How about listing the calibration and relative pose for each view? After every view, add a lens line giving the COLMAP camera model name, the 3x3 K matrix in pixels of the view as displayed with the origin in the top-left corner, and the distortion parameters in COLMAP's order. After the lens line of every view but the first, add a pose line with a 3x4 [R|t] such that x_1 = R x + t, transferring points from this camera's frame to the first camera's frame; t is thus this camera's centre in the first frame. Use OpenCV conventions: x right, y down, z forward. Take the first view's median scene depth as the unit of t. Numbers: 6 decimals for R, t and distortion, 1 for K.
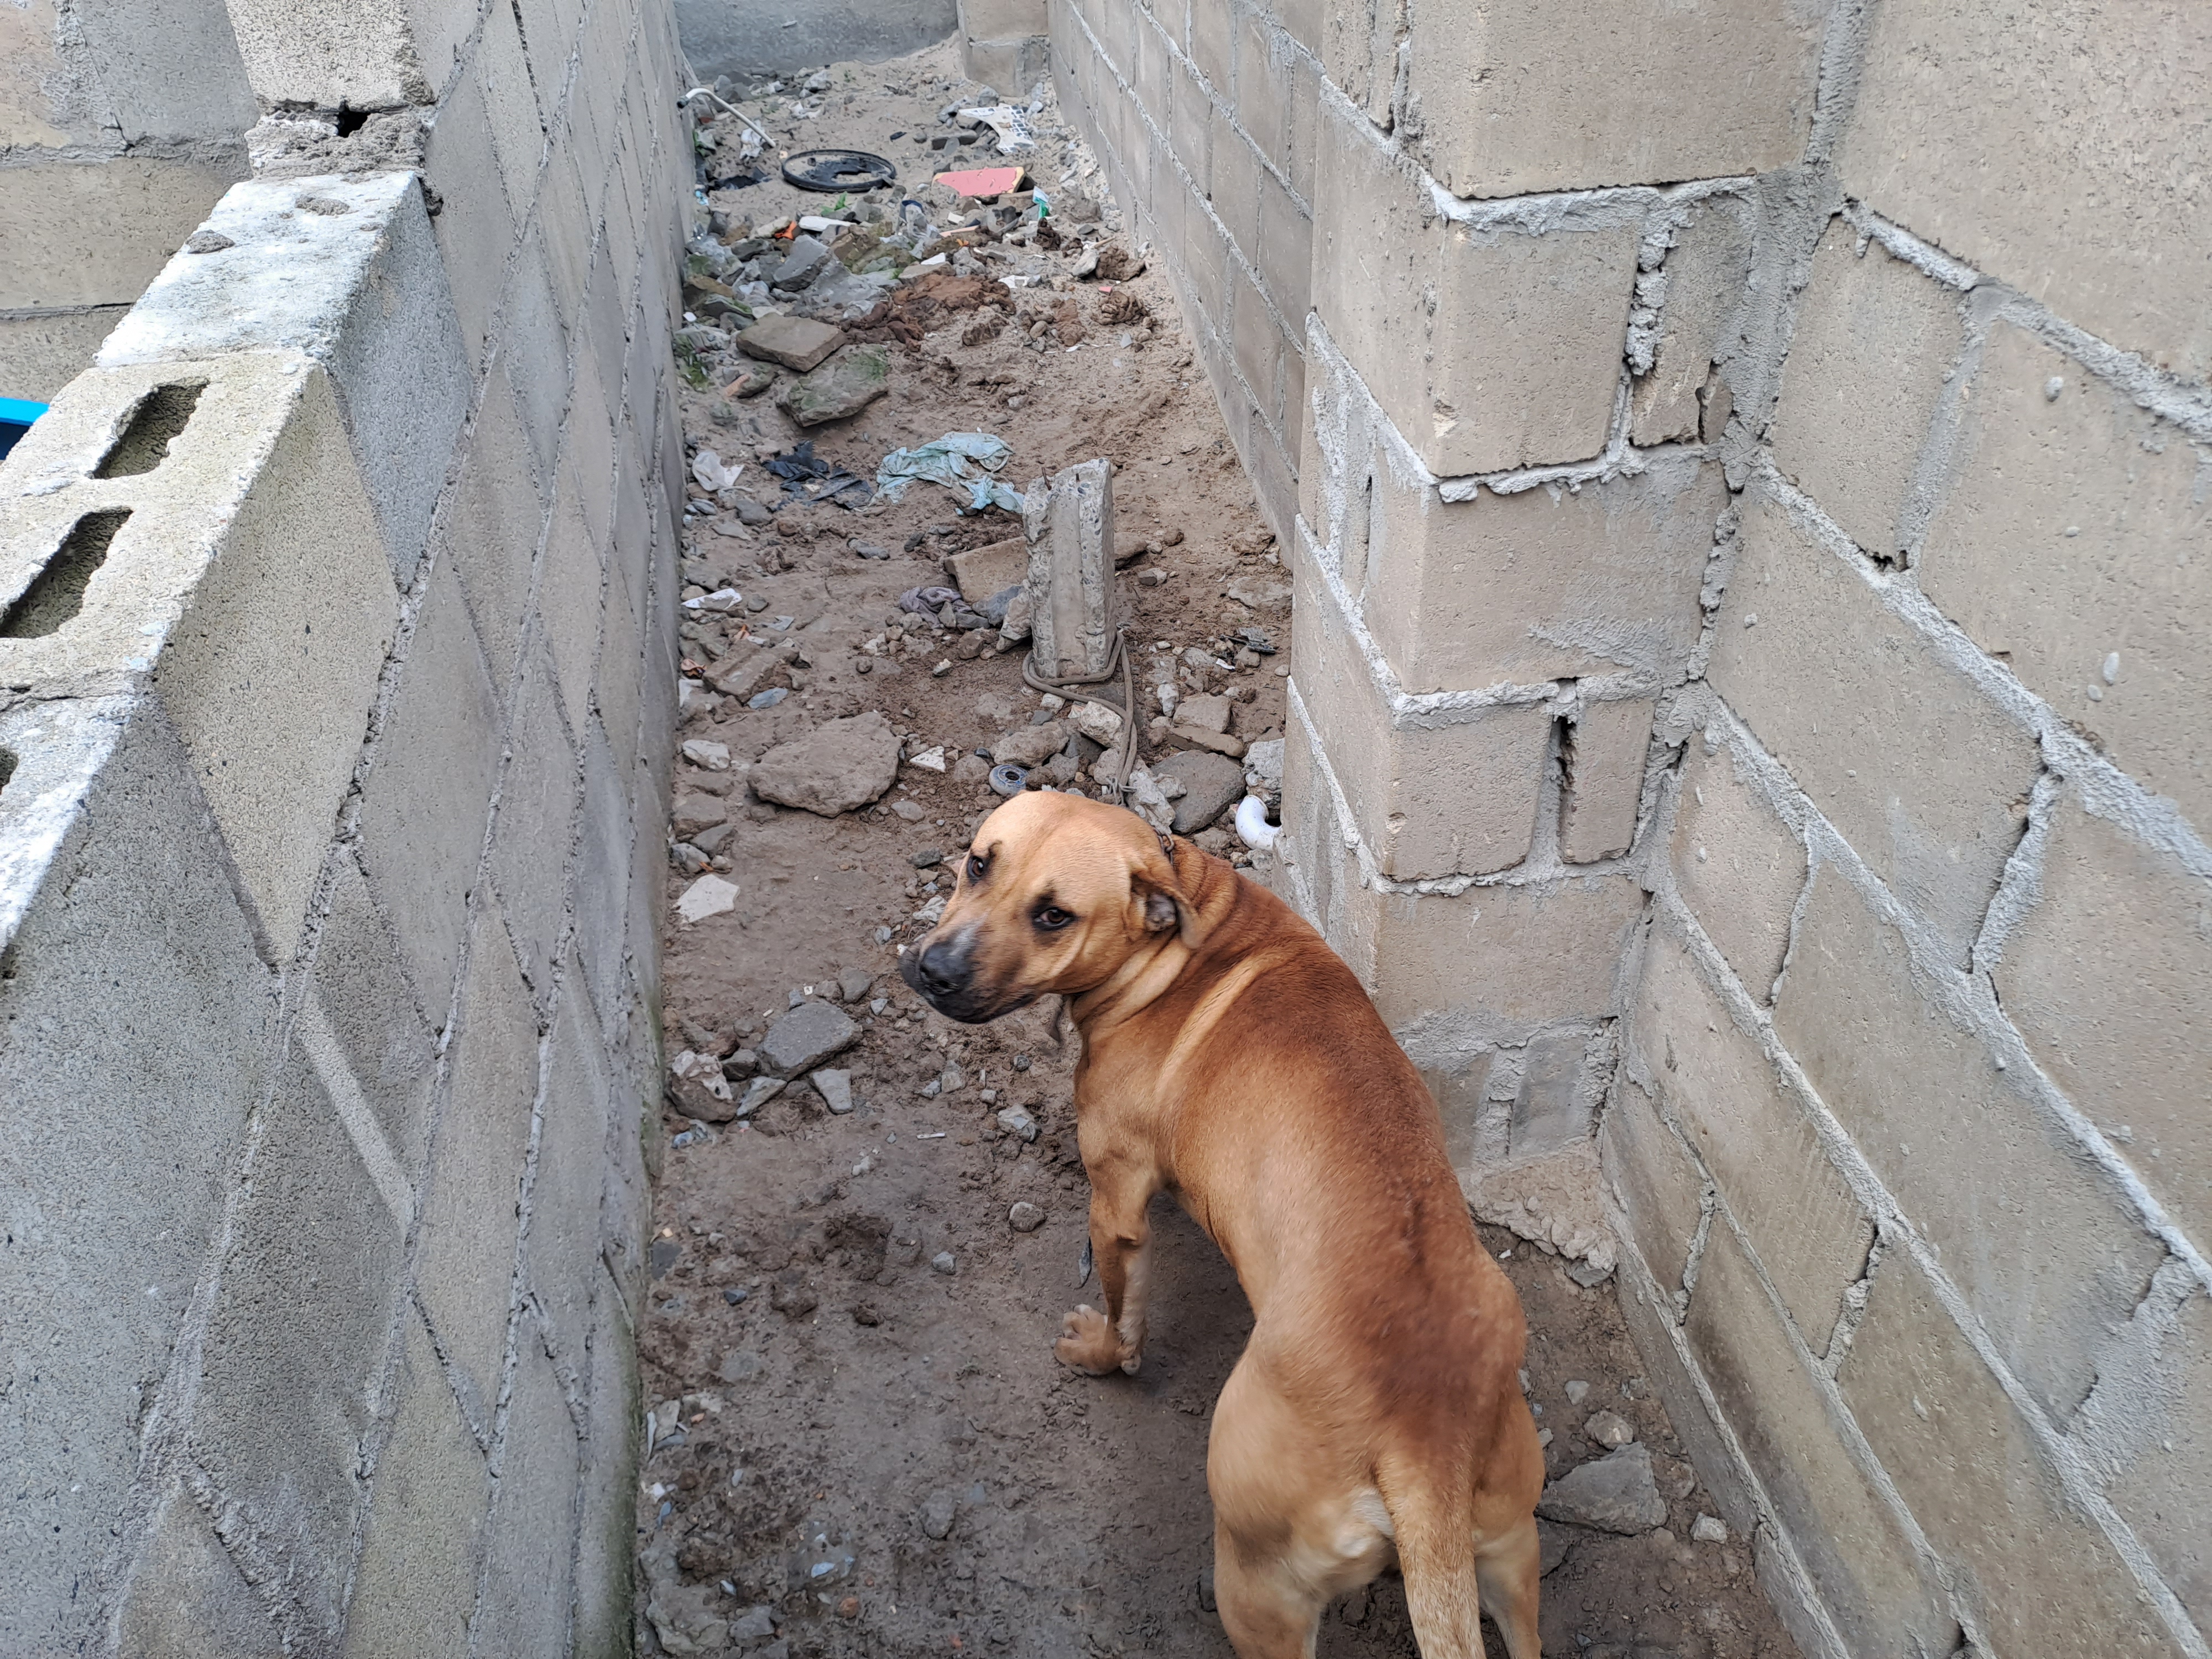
lens RADIAL K [[1637.1, 0, 1097.5], [0, 1637.1, 841.3], [0, 0, 1]] dist [0.066473, -0.071142]
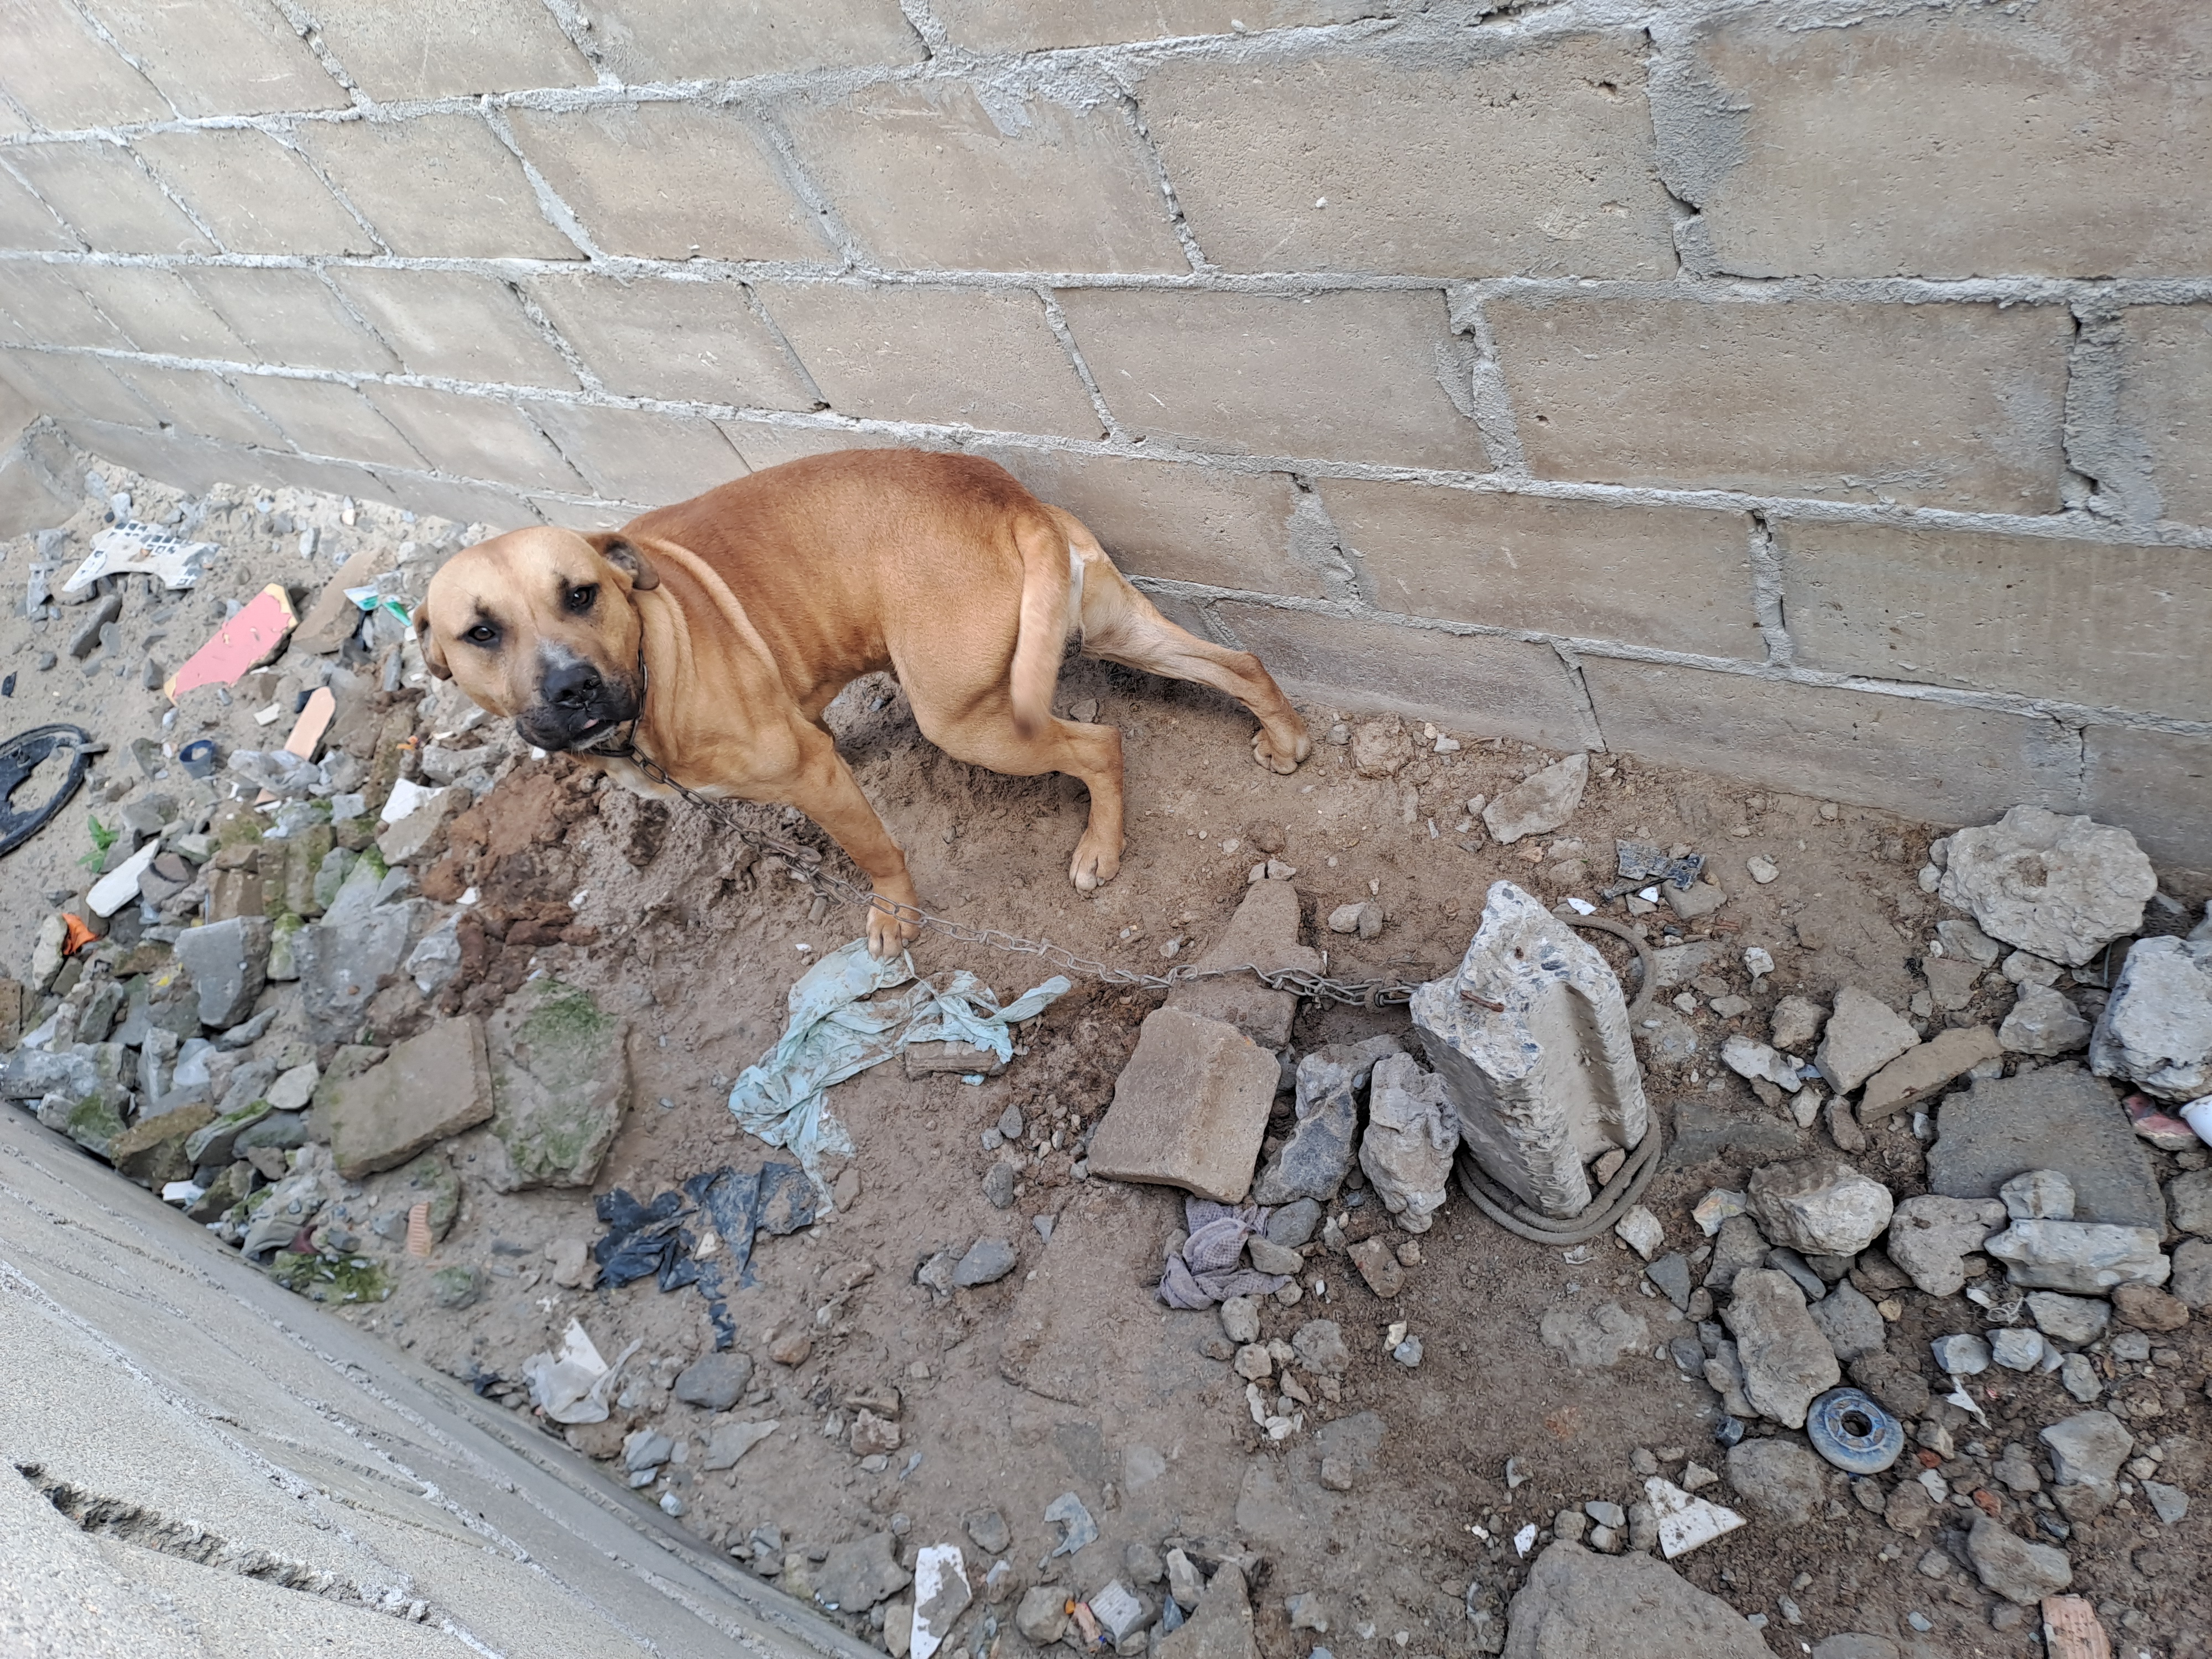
lens RADIAL K [[1637.1, 0, 1075.2], [0, 1637.1, 848.0], [0, 0, 1]] dist [0.066473, -0.071142]
pose [[0.597601, -0.752995, 0.275449, -0.334695], [0.732460, 0.652443, 0.194473, -0.712075], [-0.326152, 0.085538, 0.941439, 0.923480]]
